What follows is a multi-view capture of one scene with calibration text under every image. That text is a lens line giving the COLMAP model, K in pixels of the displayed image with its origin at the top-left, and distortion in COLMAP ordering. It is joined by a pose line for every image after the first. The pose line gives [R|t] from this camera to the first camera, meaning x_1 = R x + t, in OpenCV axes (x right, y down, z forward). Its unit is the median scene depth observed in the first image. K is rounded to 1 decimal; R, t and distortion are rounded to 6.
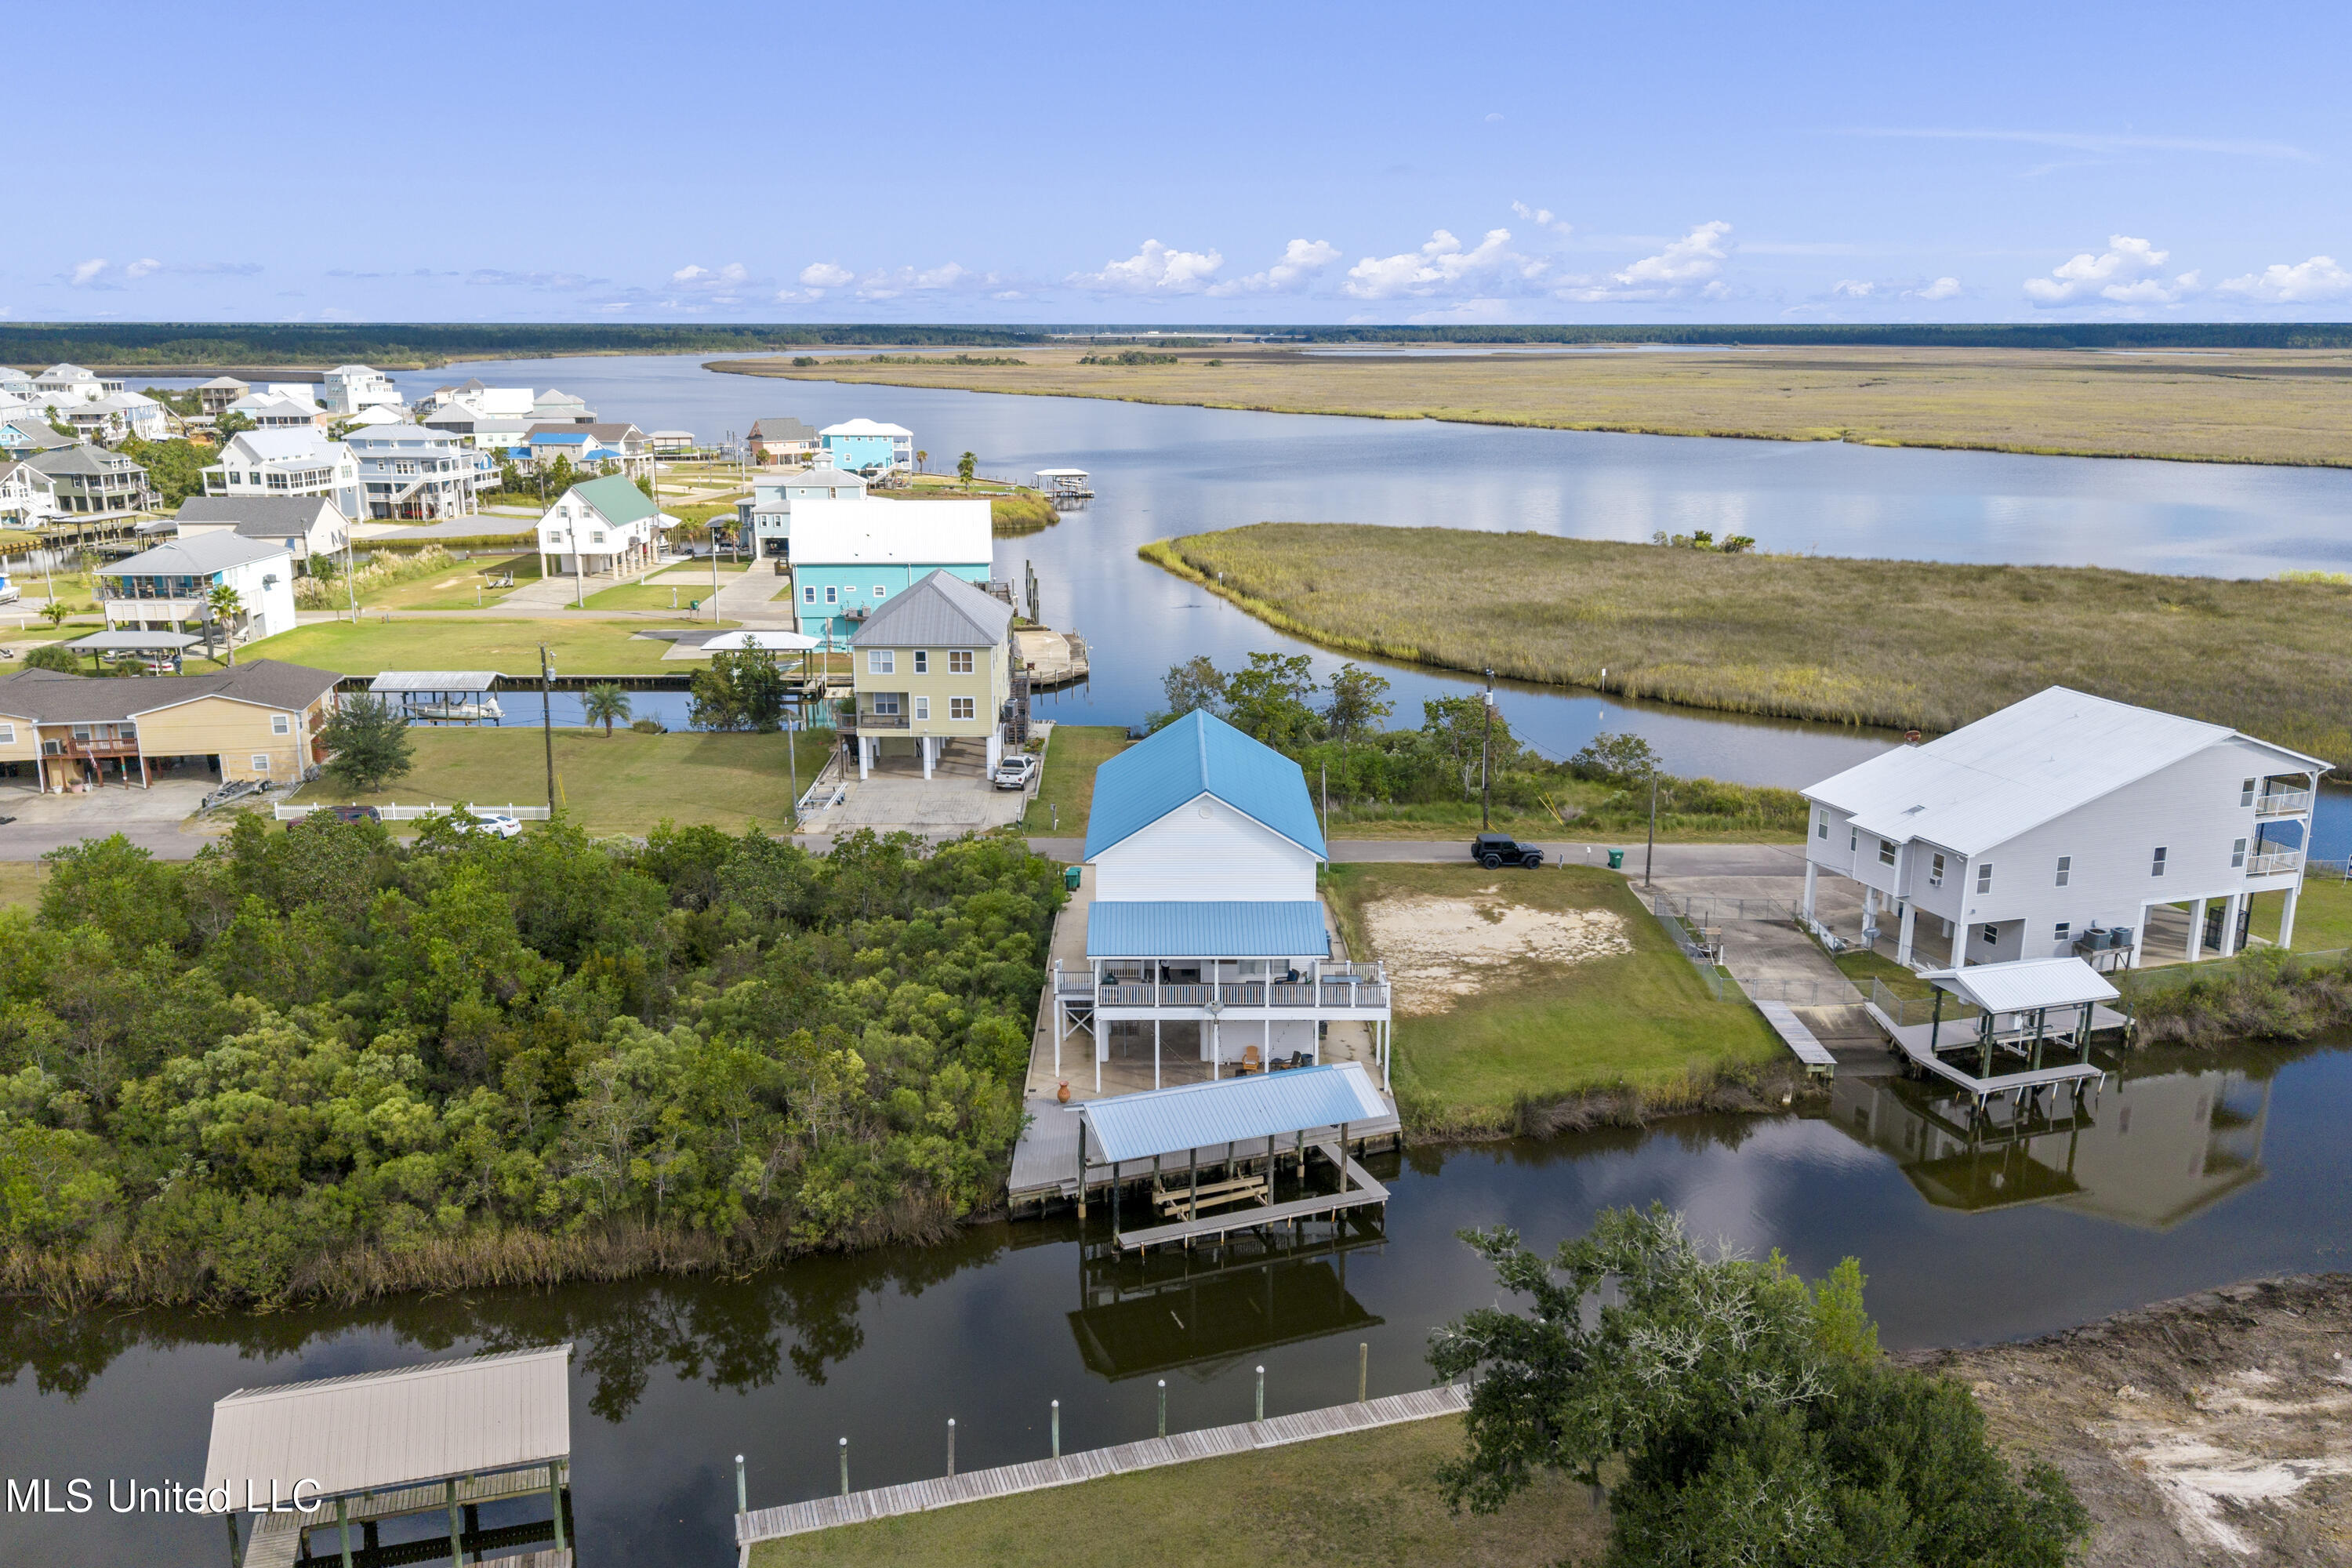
lens RADIAL K [[1810.5, 0, 1187.1], [0, 1810.5, 776.5], [0, 0, 1]] dist [0.004877, -0.041740]
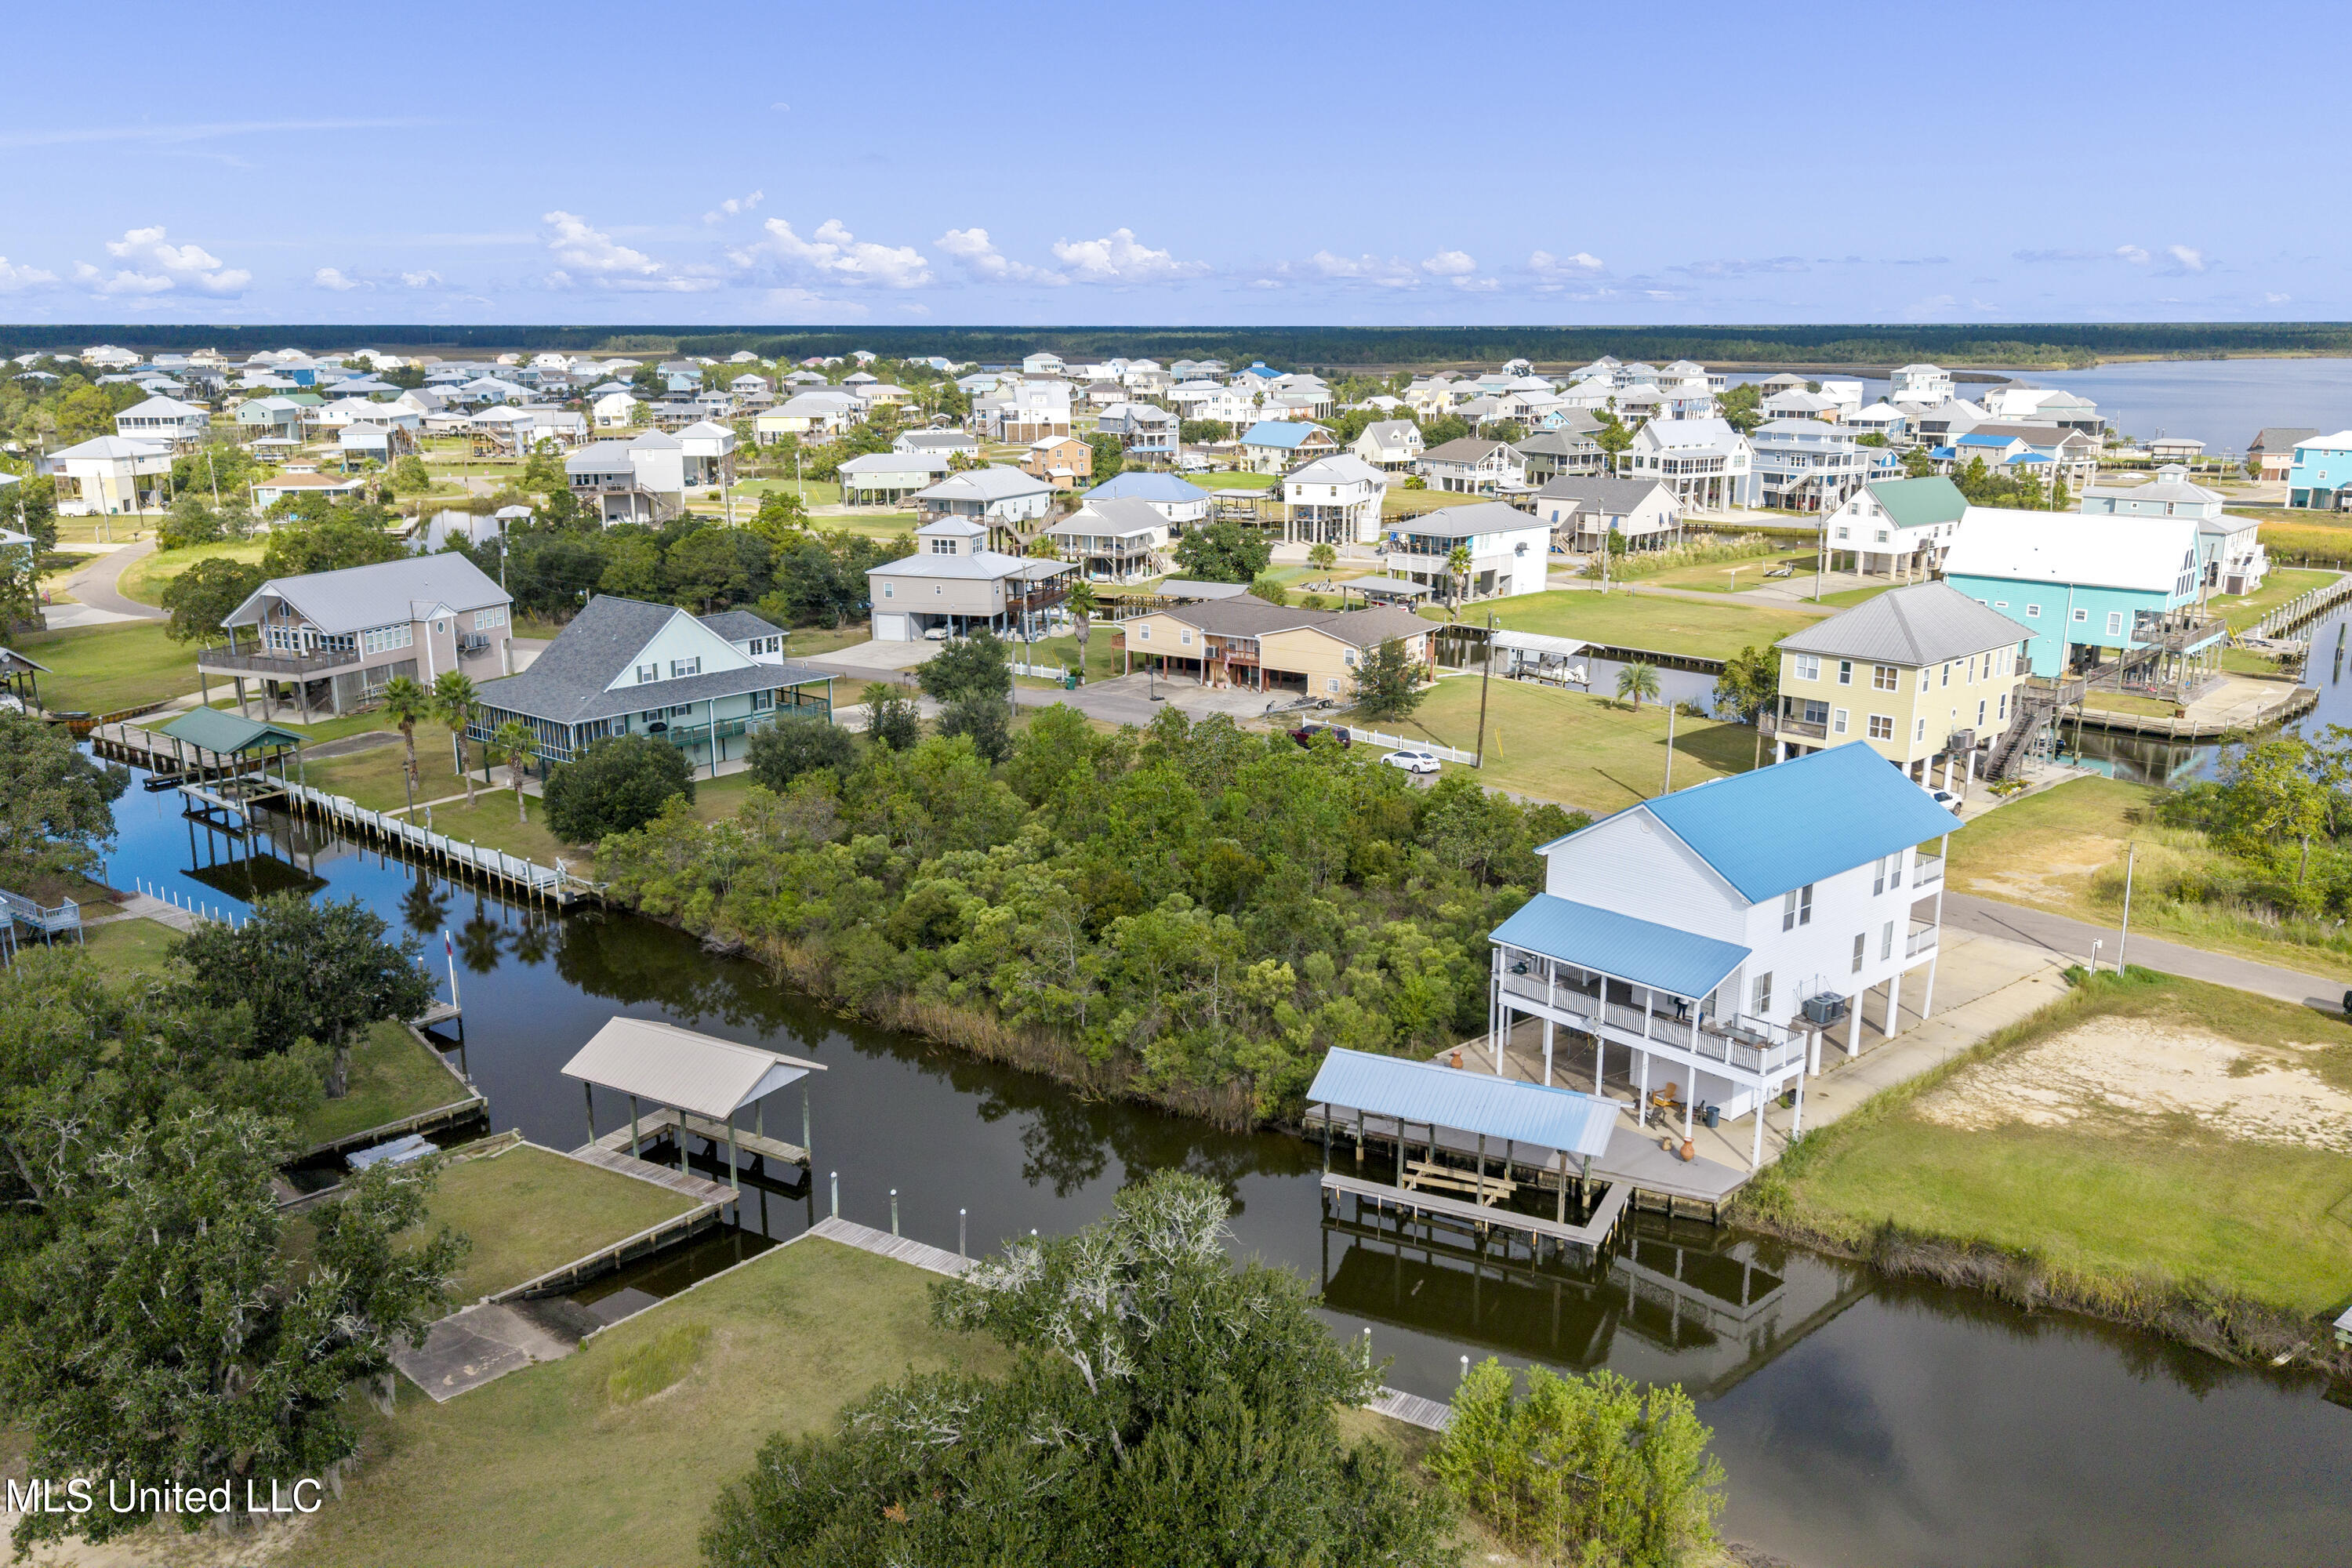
lens RADIAL K [[1763.9, 0, 1183.3], [0, 1763.9, 868.6], [0, 0, 1]] dist [-0.000971, -0.034429]
pose [[0.660759, 0.207619, -0.721313, 0.317025], [-0.167504, 0.977536, 0.127927, -0.022431], [0.731669, 0.036294, 0.680693, 0.109337]]
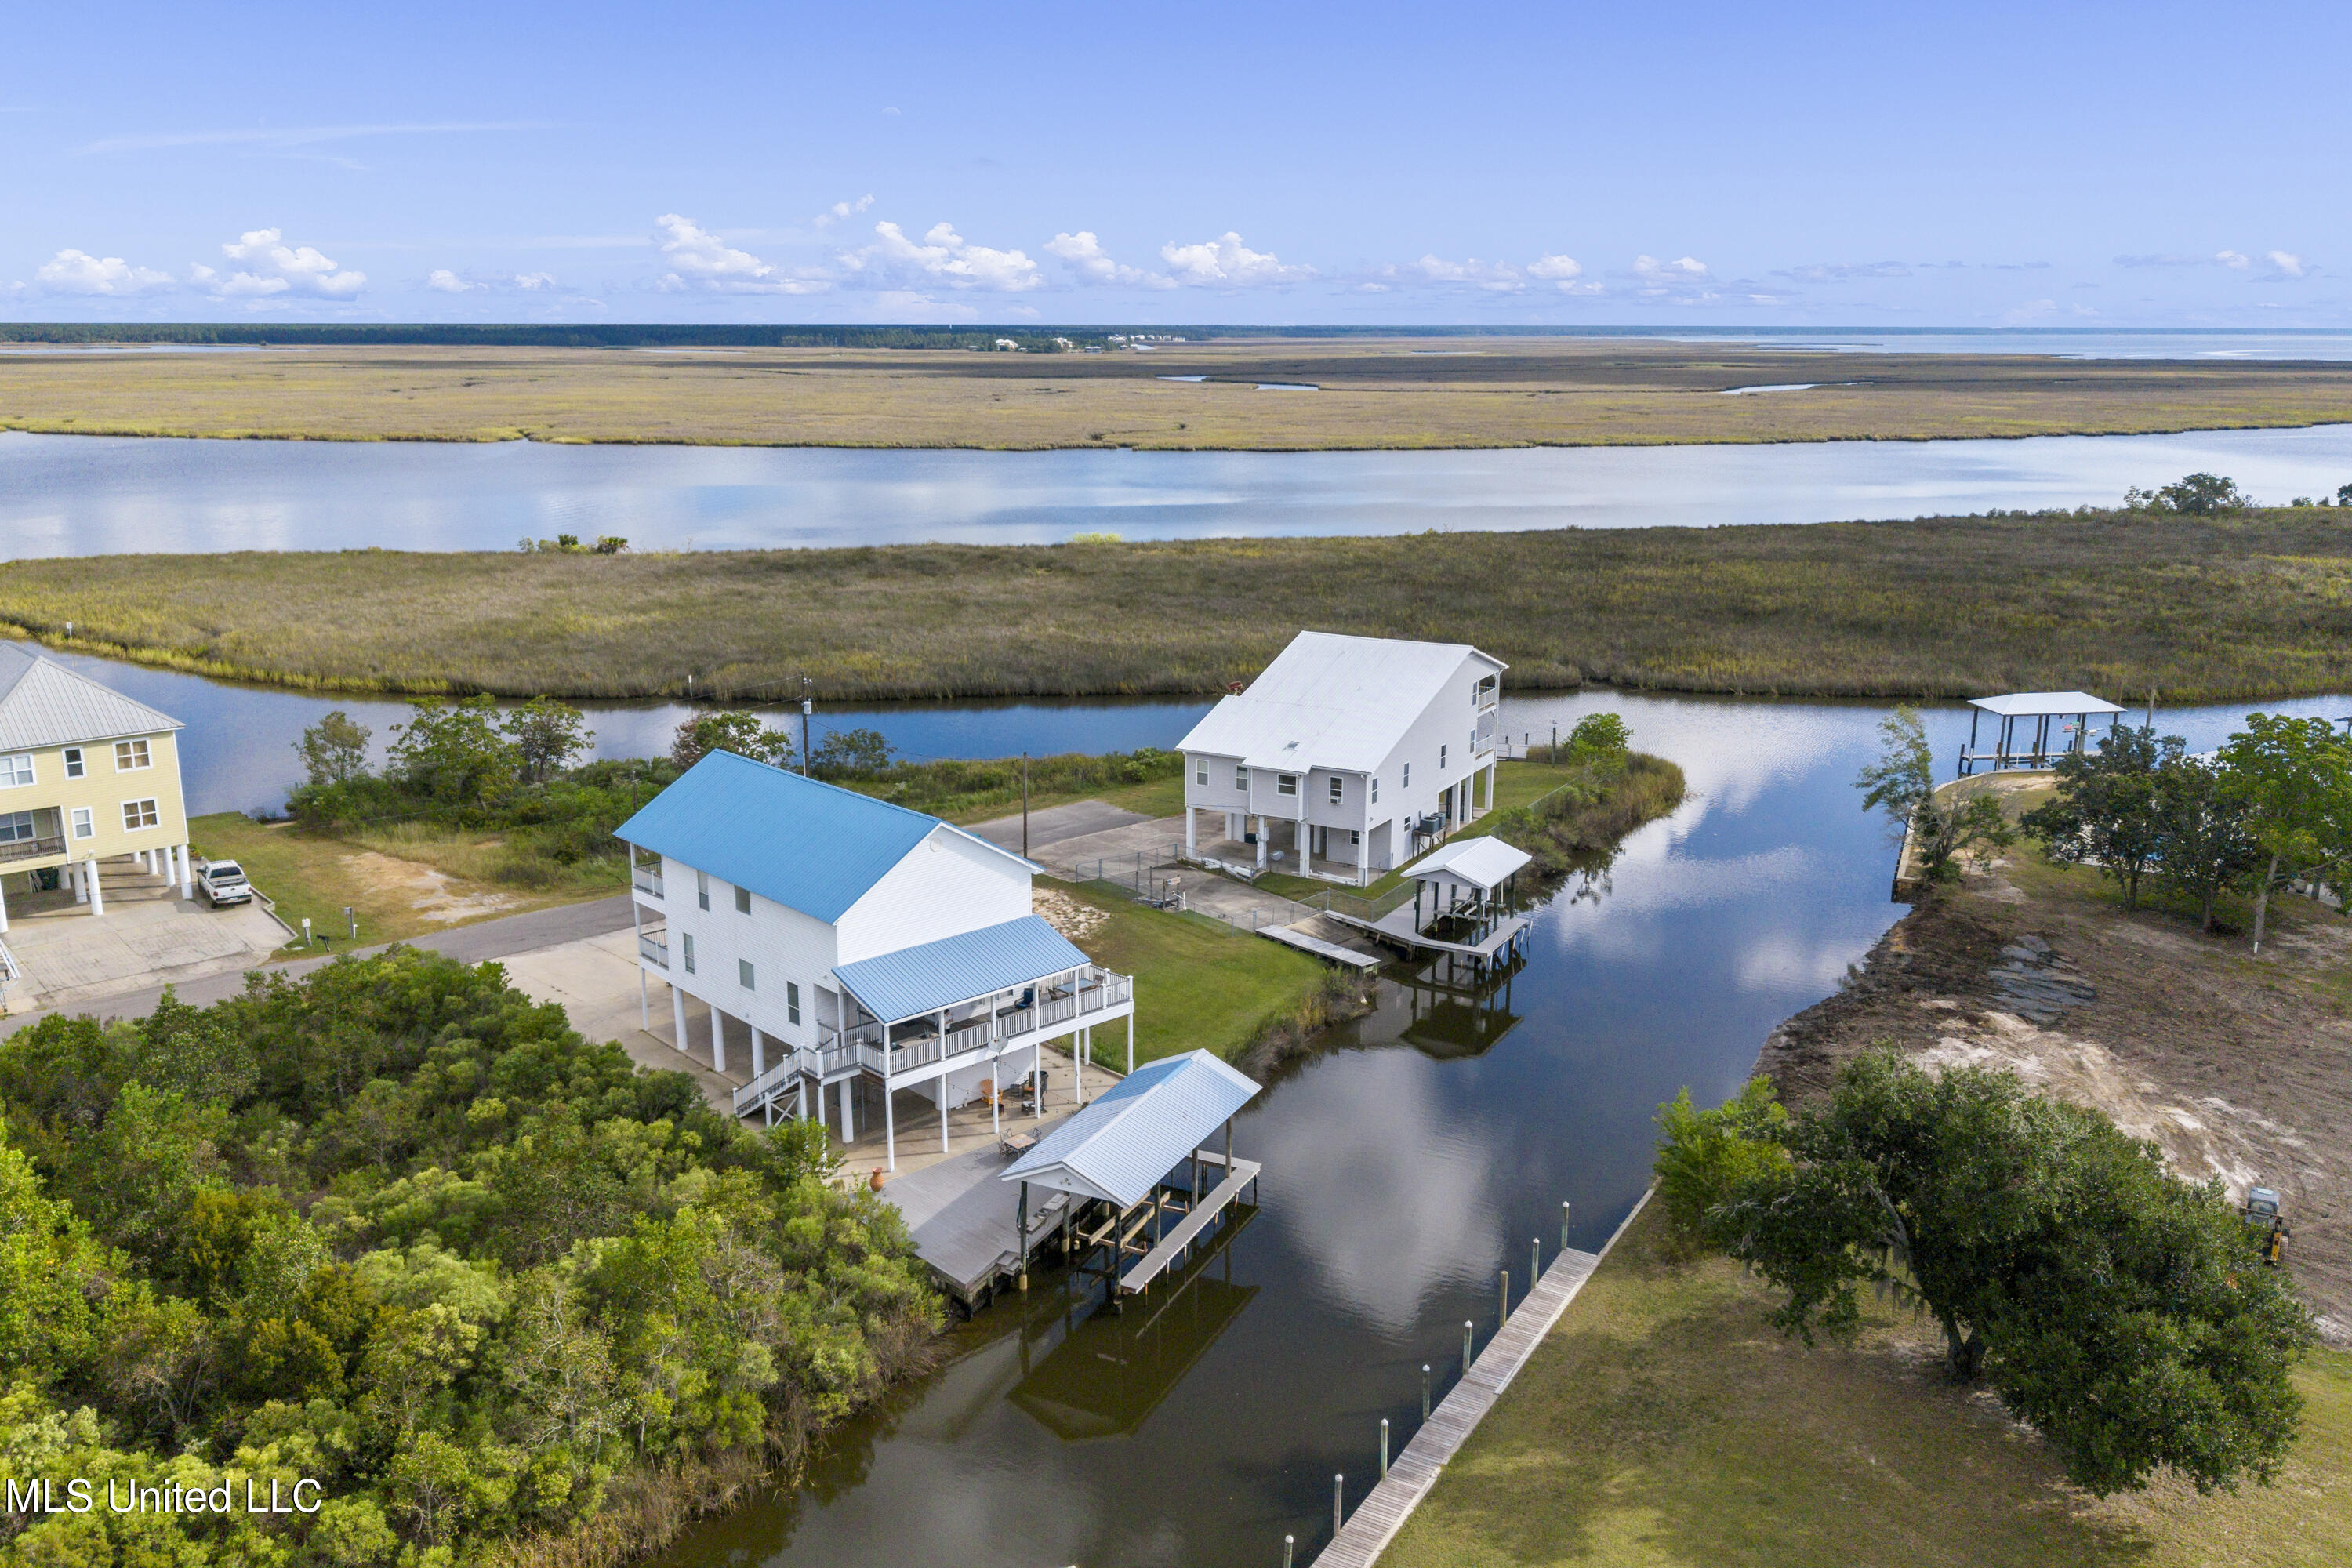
lens RADIAL K [[1776.6, 0, 1217.2], [0, 1776.6, 780.7], [0, 0, 1]] dist [-0.015710, -0.006246]
pose [[0.722344, -0.158778, 0.673060, -0.299702], [0.153825, 0.985792, 0.067464, -0.032125], [-0.674209, 0.054801, 0.736505, 0.132387]]
